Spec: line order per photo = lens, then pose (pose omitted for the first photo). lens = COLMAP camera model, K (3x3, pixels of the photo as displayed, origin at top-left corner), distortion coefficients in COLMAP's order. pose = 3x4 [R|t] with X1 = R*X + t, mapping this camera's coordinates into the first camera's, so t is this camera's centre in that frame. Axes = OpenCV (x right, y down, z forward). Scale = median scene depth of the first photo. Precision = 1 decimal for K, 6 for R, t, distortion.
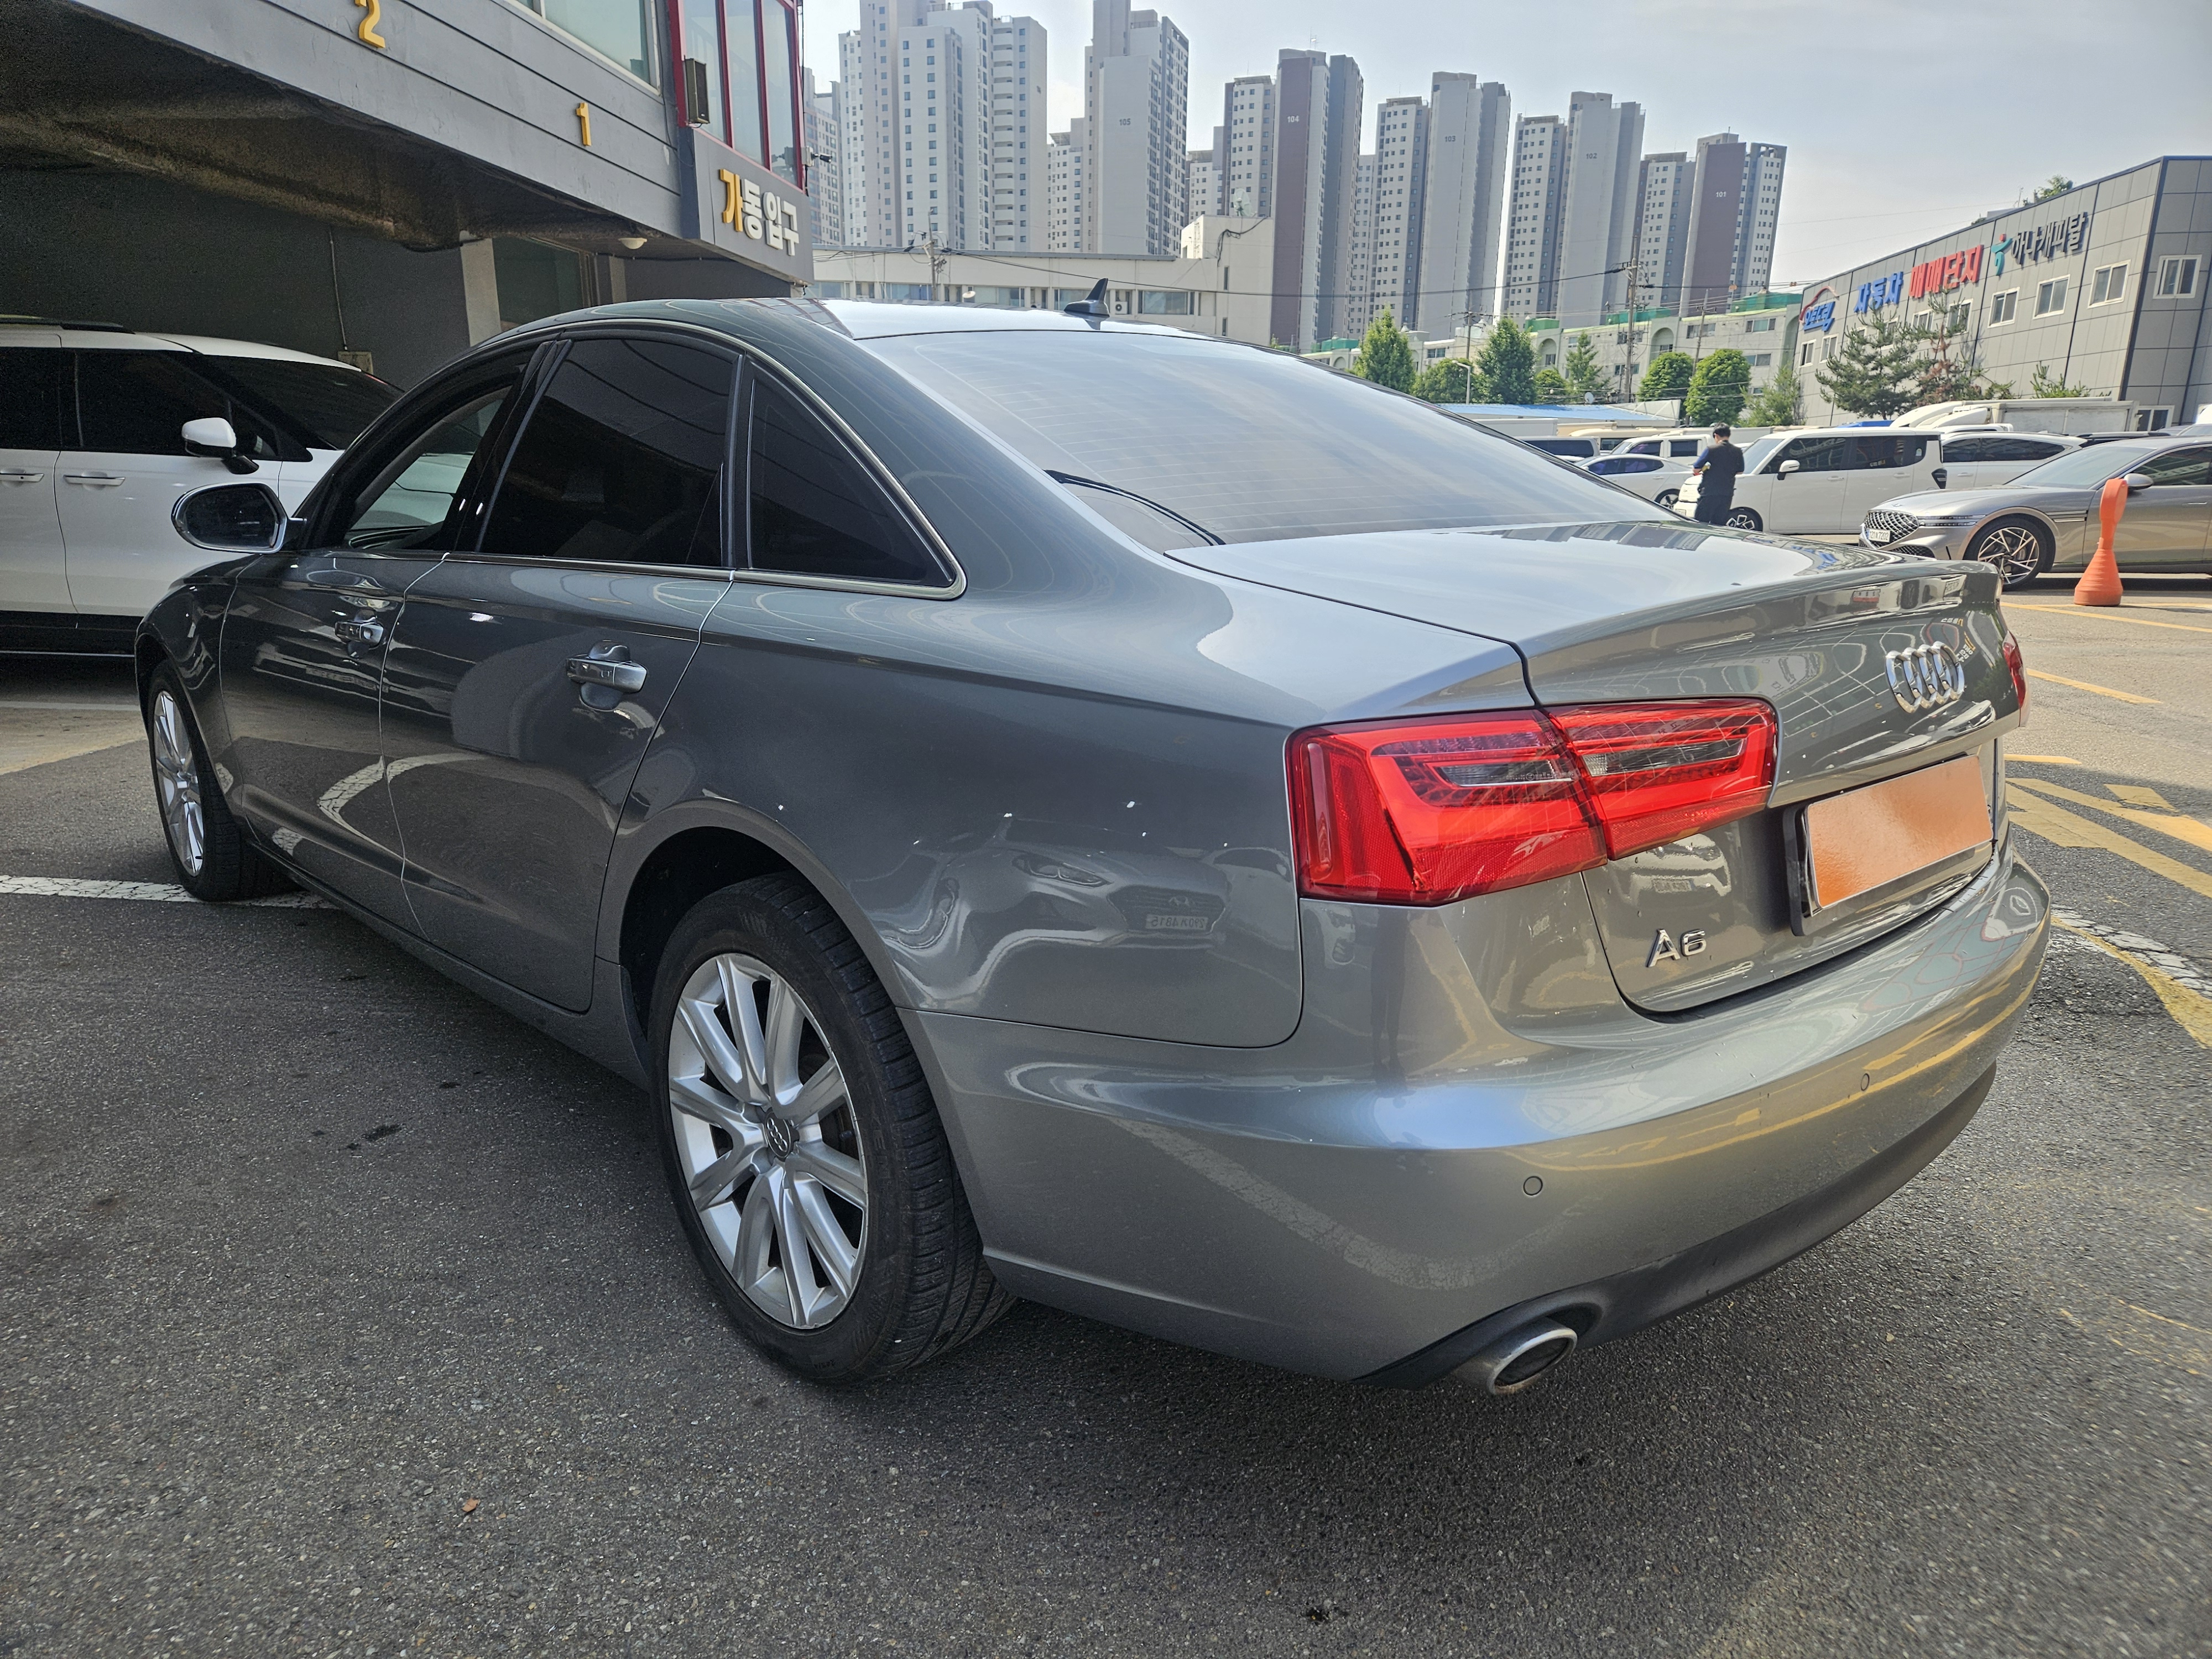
lens RADIAL K [[1449.6, 0, 1094.5], [0, 1449.6, 847.7], [0, 0, 1]] dist [0.064373, -0.051327]
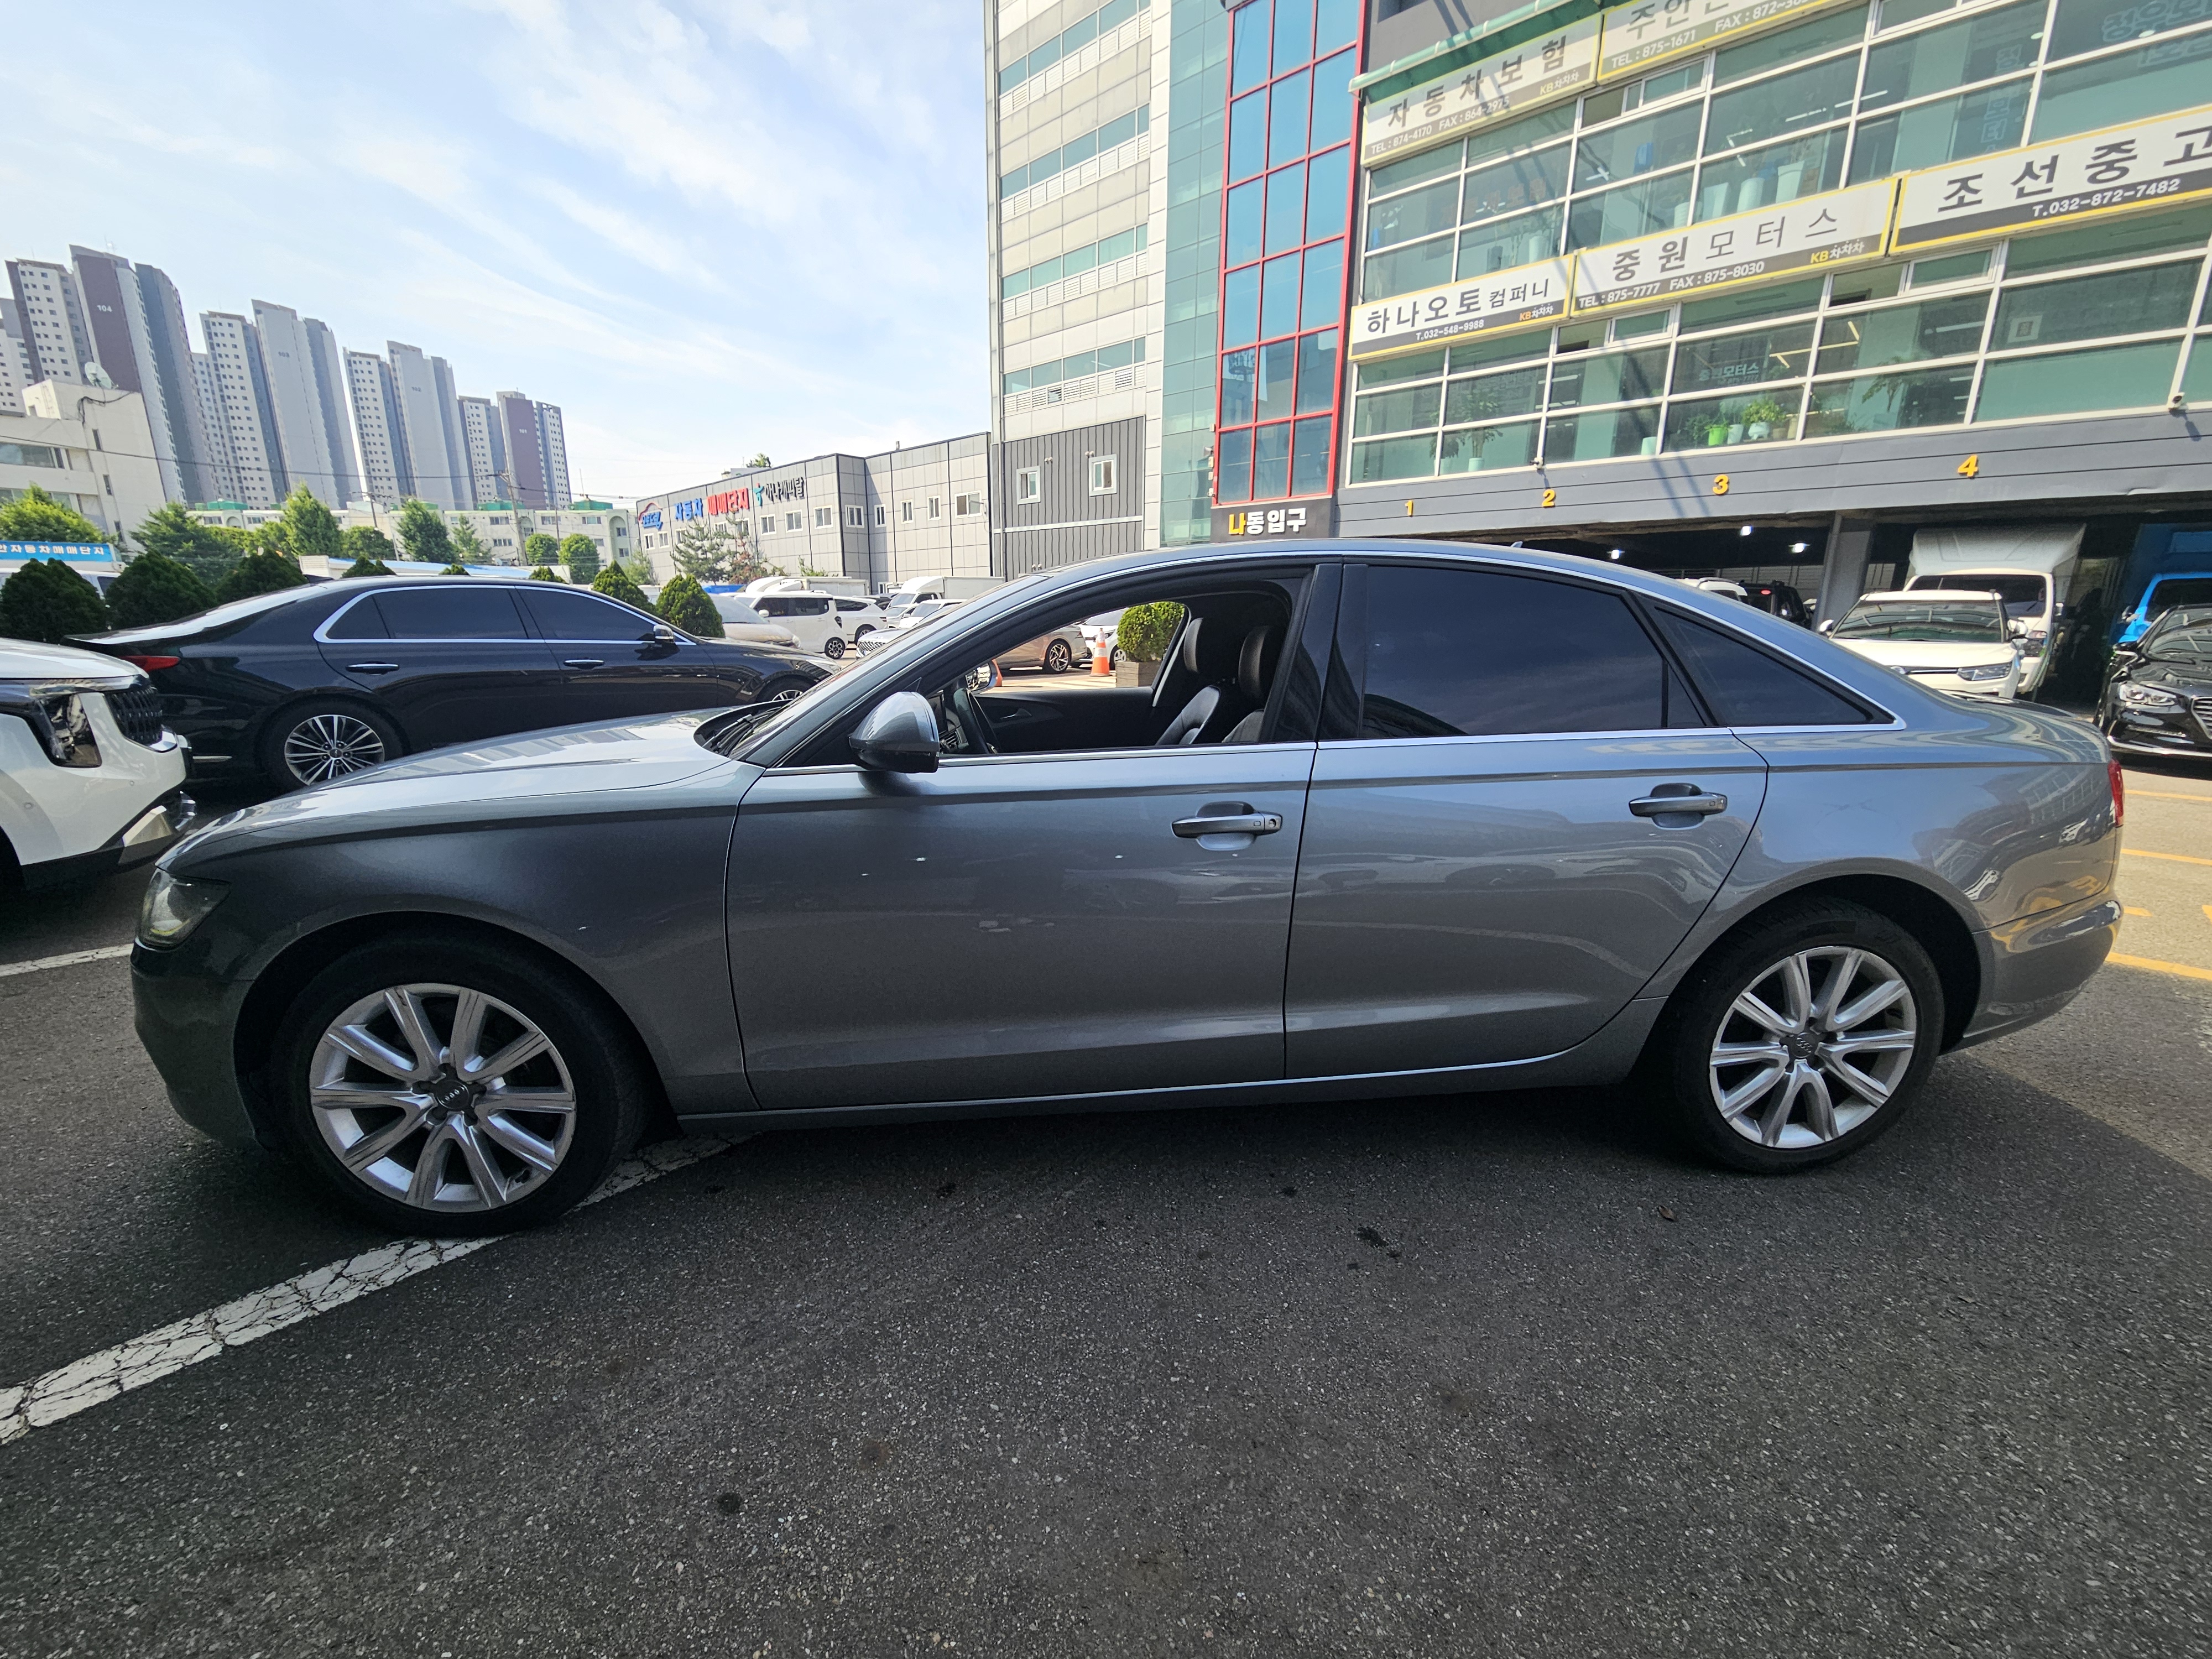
lens RADIAL K [[901.4, 0, 1105.9], [0, 901.4, 835.4], [0, 0, 1]] dist [-0.001189, -0.003920]
pose [[0.615645, -0.186603, 0.765611, -0.714754], [0.193080, 0.977664, 0.083027, -0.140445], [-0.764003, 0.096710, 0.637924, 0.439911]]
